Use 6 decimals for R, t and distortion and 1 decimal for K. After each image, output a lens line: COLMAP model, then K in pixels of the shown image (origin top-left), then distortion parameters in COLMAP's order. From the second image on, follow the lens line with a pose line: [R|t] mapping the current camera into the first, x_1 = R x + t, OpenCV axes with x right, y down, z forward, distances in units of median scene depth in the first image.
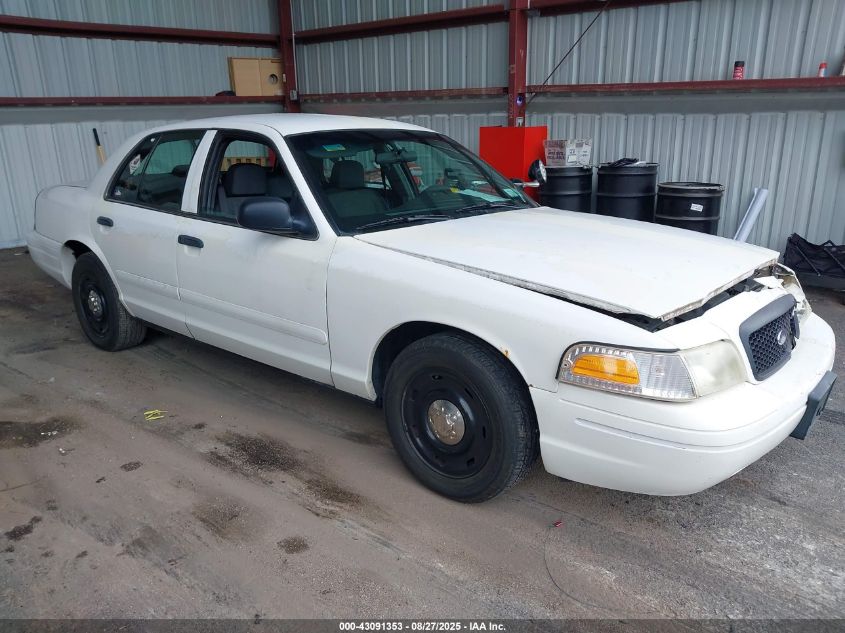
lens RADIAL K [[673.6, 0, 421.3], [0, 673.6, 347.9], [0, 0, 1]] dist [-0.061103, -0.004105]
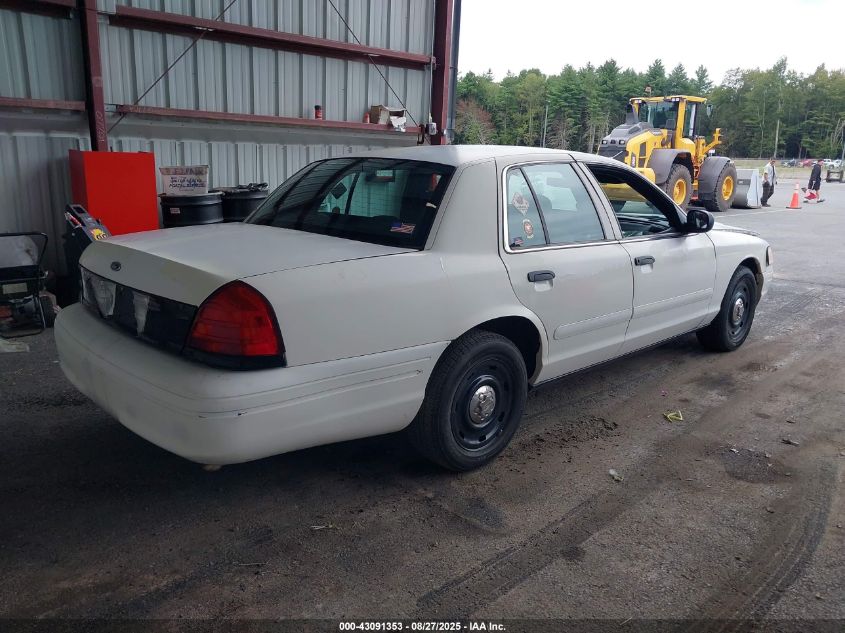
lens RADIAL K [[662.1, 0, 422.5], [0, 662.1, 316.5], [0, 0, 1]] dist [0.012349, 0.003056]
pose [[0.111379, -0.229802, 0.966843, -0.709111], [0.289914, 0.938090, 0.189570, -0.186882], [-0.950550, 0.259187, 0.171107, 0.553732]]
